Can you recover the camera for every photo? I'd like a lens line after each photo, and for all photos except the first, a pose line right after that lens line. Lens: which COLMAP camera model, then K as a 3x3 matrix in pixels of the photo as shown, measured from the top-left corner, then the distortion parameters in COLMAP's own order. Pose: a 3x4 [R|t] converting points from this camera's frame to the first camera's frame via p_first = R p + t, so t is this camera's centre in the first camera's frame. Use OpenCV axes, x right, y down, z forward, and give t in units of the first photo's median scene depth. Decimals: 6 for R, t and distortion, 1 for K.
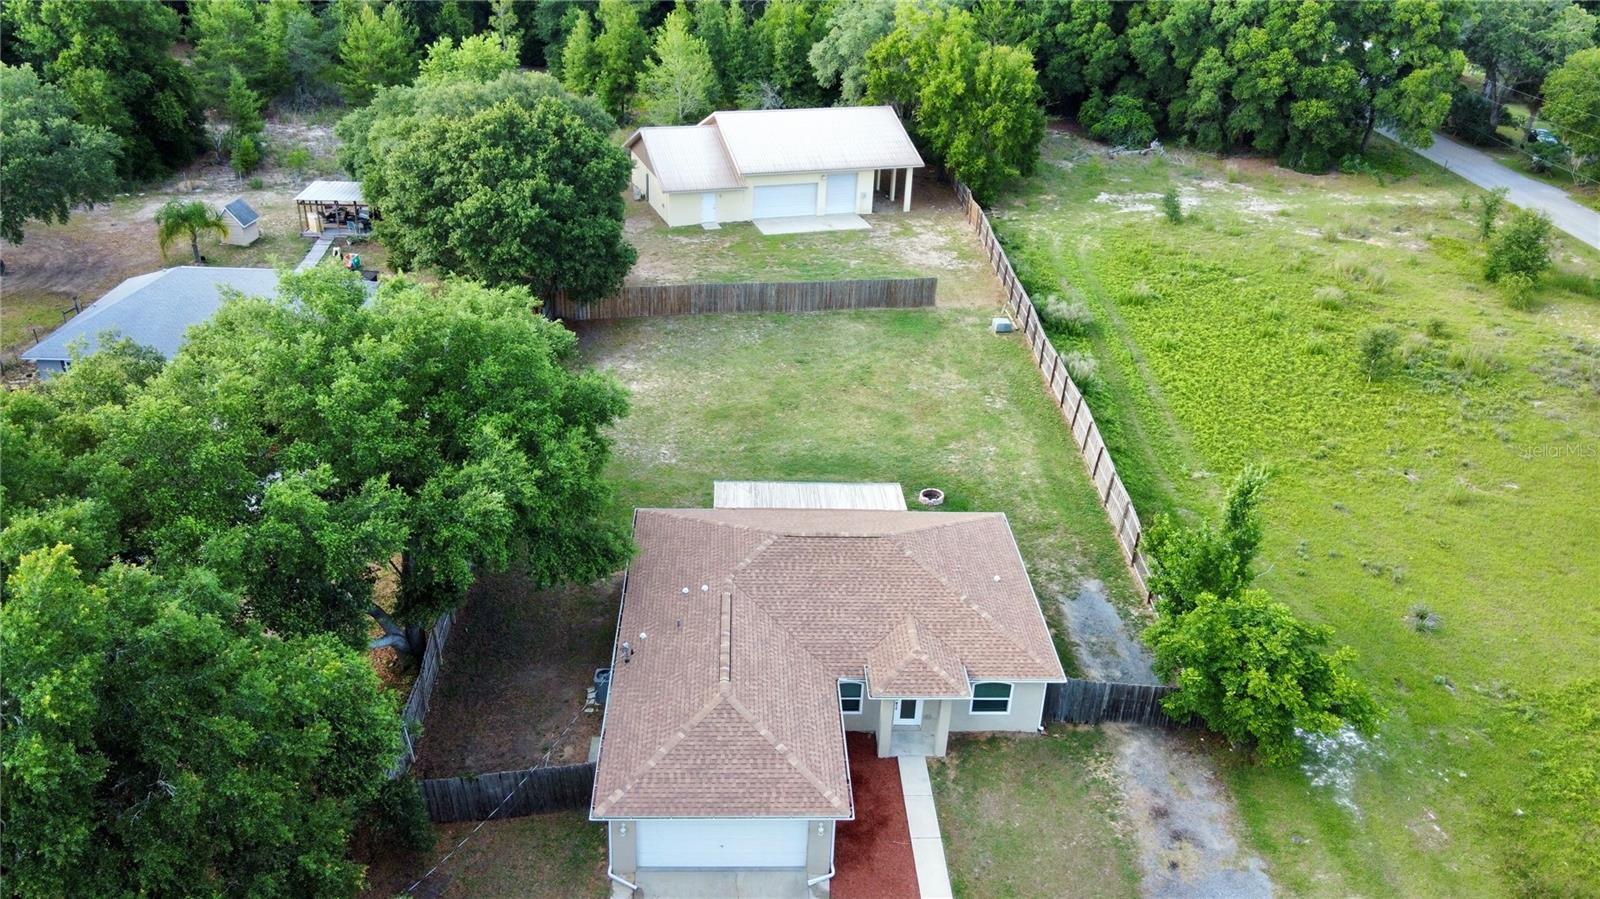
lens RADIAL K [[1227.2, 0, 799.3], [0, 1227.2, 450.2], [0, 0, 1]] dist [-0.006718, 0.025329]
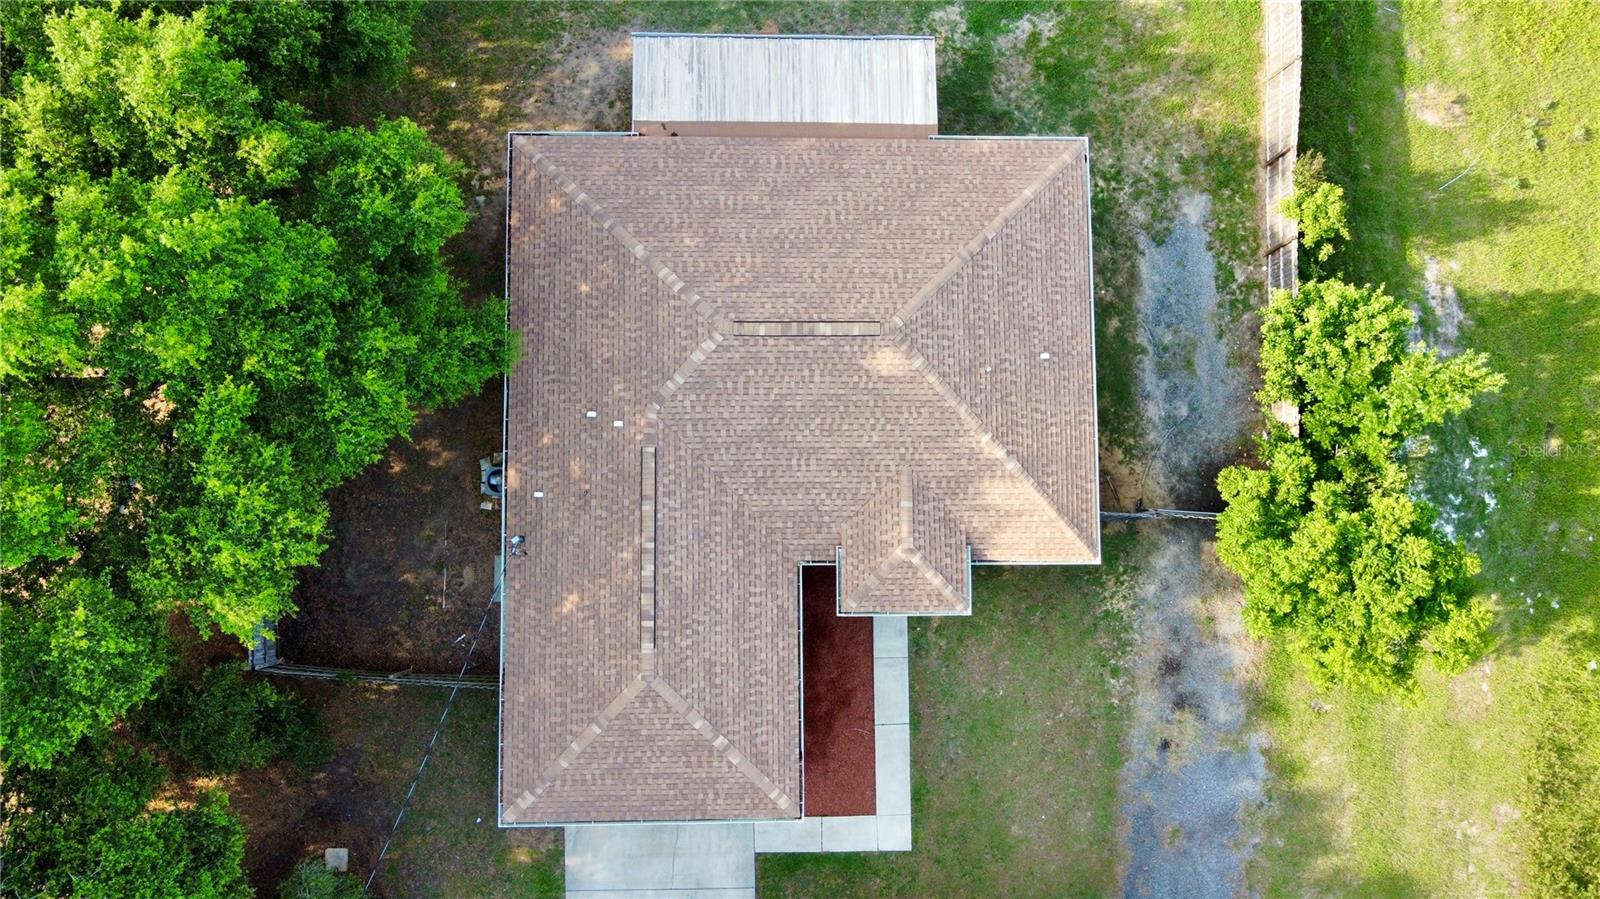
lens RADIAL K [[1227.2, 0, 797.3], [0, 1227.2, 453.0], [0, 0, 1]] dist [-0.006718, 0.025329]
pose [[0.999354, 0.035882, 0.001758, 0.025810], [-0.020908, 0.541121, 0.840685, -0.500686], [0.029214, -0.840179, 0.541522, 0.653241]]
